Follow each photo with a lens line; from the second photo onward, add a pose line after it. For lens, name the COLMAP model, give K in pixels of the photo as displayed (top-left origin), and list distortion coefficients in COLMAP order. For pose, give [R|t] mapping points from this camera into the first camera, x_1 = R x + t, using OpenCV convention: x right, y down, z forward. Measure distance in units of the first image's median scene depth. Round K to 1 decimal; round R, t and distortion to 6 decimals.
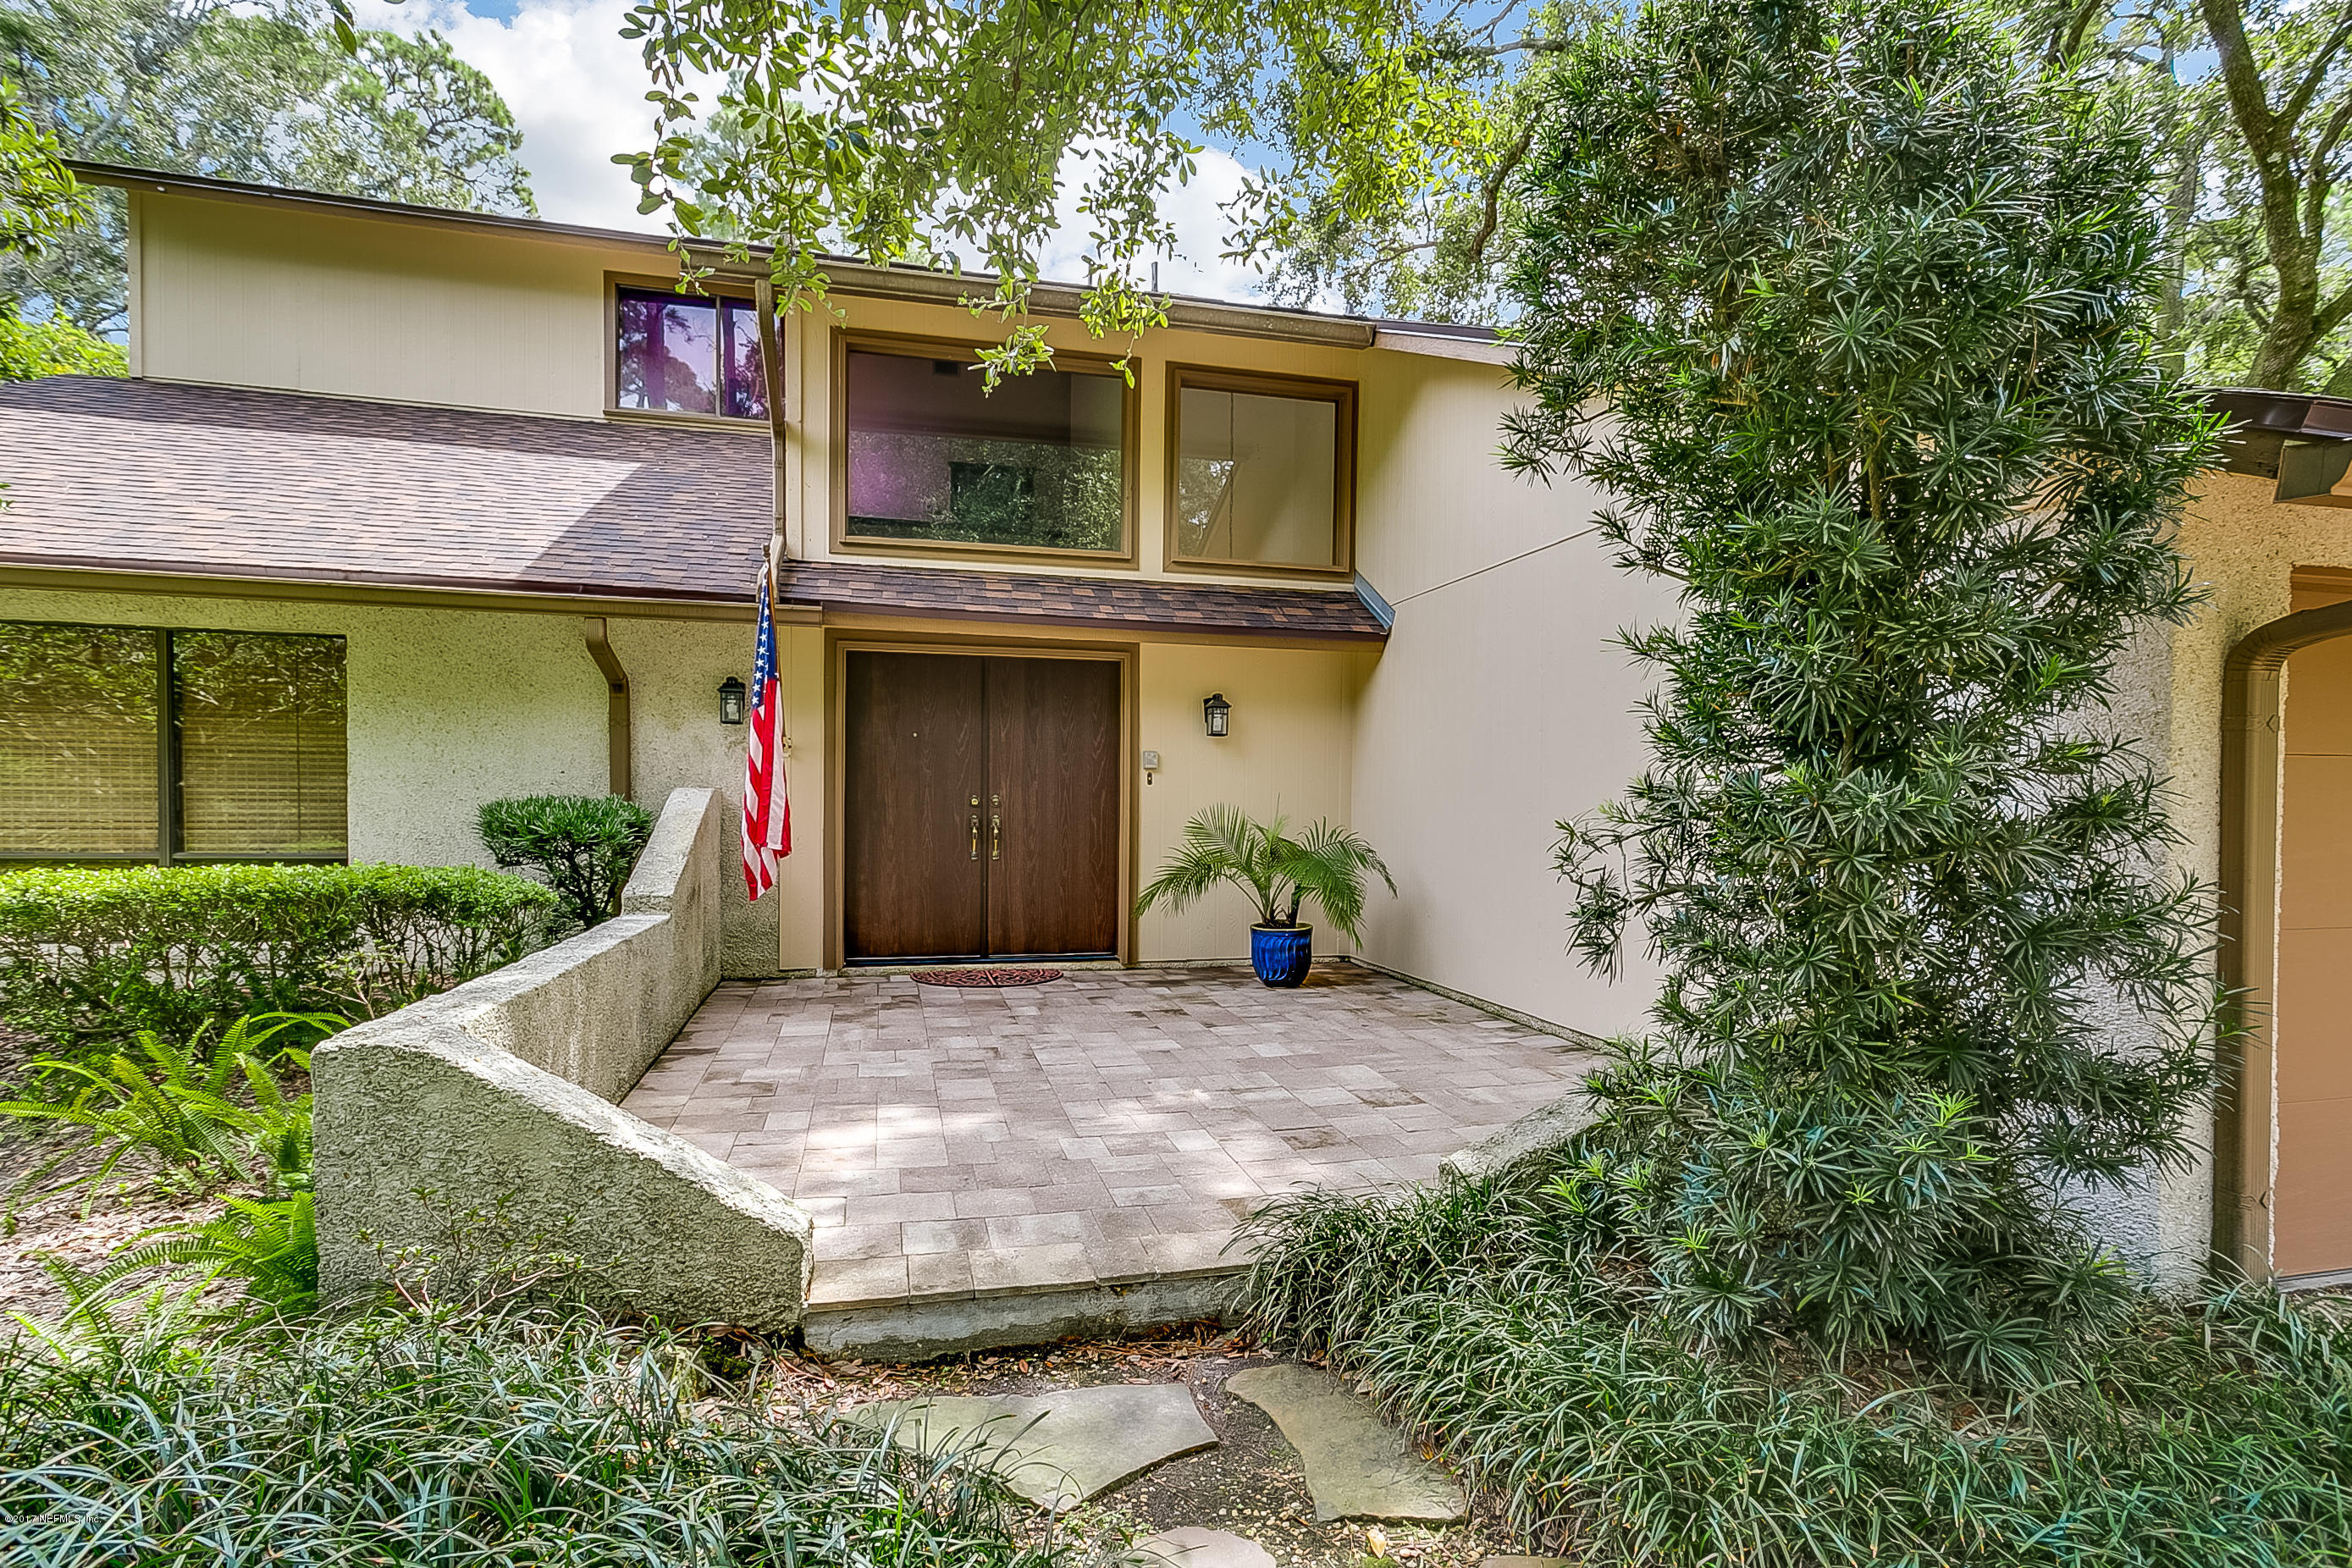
lens RADIAL K [[1145.8, 0, 1190.8], [0, 1145.8, 830.2], [0, 0, 1]] dist [0.016962, 0.000059]
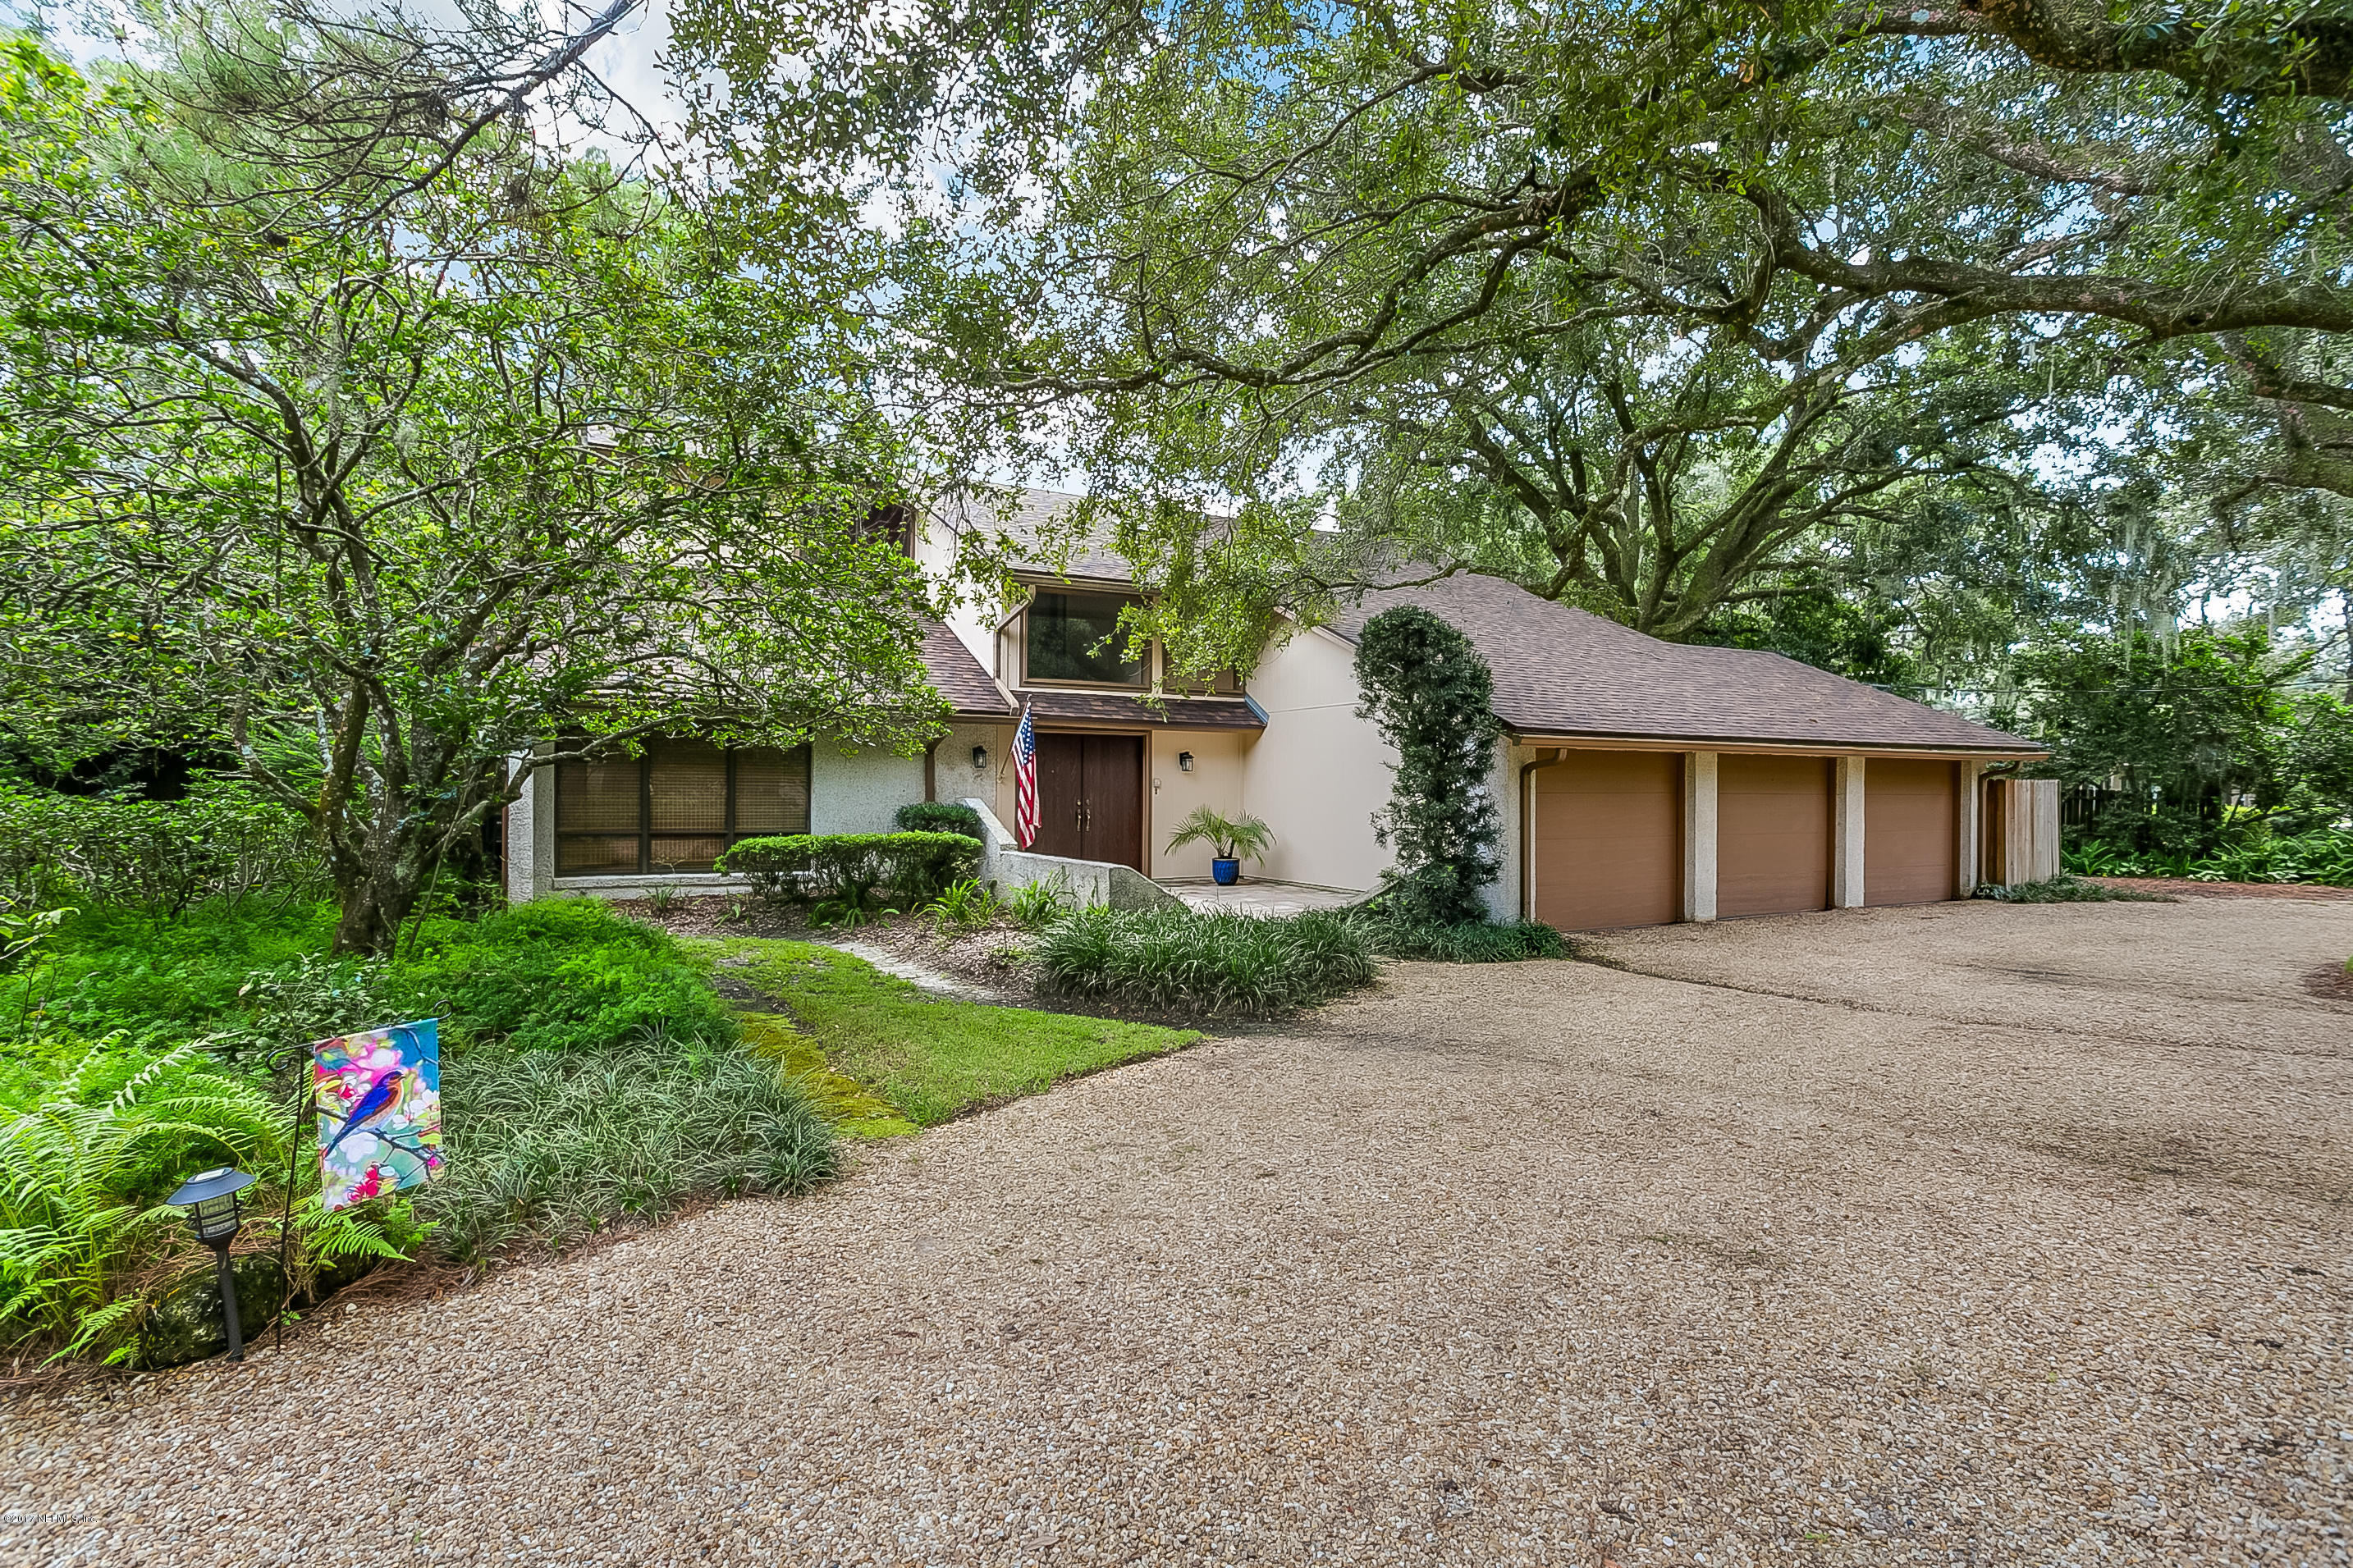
lens RADIAL K [[1136.8, 0, 1176.8], [0, 1136.8, 786.2], [0, 0, 1]] dist [0.001507, -0.000052]
pose [[0.972224, -0.000958, 0.234049, -1.171531], [0.007566, 0.999598, -0.027336, 0.004334], [-0.233929, 0.028347, 0.971840, -2.489919]]
